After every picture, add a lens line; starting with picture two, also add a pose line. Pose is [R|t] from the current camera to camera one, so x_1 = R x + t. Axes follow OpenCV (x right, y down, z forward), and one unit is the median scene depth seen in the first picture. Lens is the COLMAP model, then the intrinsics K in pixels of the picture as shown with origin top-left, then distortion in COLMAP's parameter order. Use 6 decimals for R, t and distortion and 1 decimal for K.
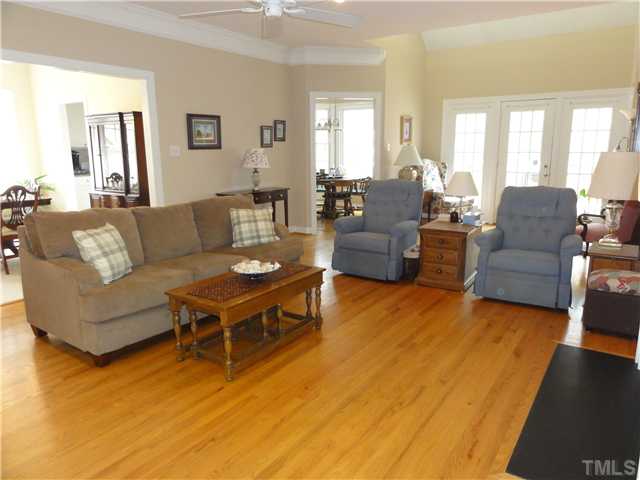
lens RADIAL K [[460.4, 0, 320.0], [0, 460.4, 240.0], [0, 0, 1]] dist [0.000685, -0.000845]
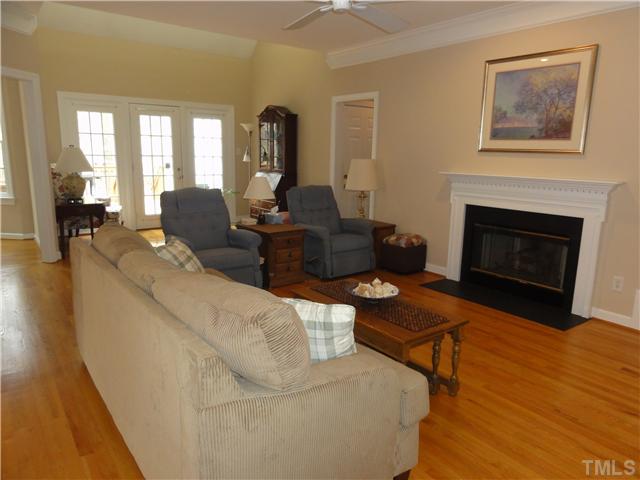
lens RADIAL K [[460.4, 0, 320.0], [0, 460.4, 240.0], [0, 0, 1]] dist [0.000685, -0.000845]
pose [[0.319236, -0.165639, 0.933087, -0.436248], [0.166584, 0.979084, 0.116811, -0.067301], [-0.932919, 0.118147, 0.340151, 0.340305]]
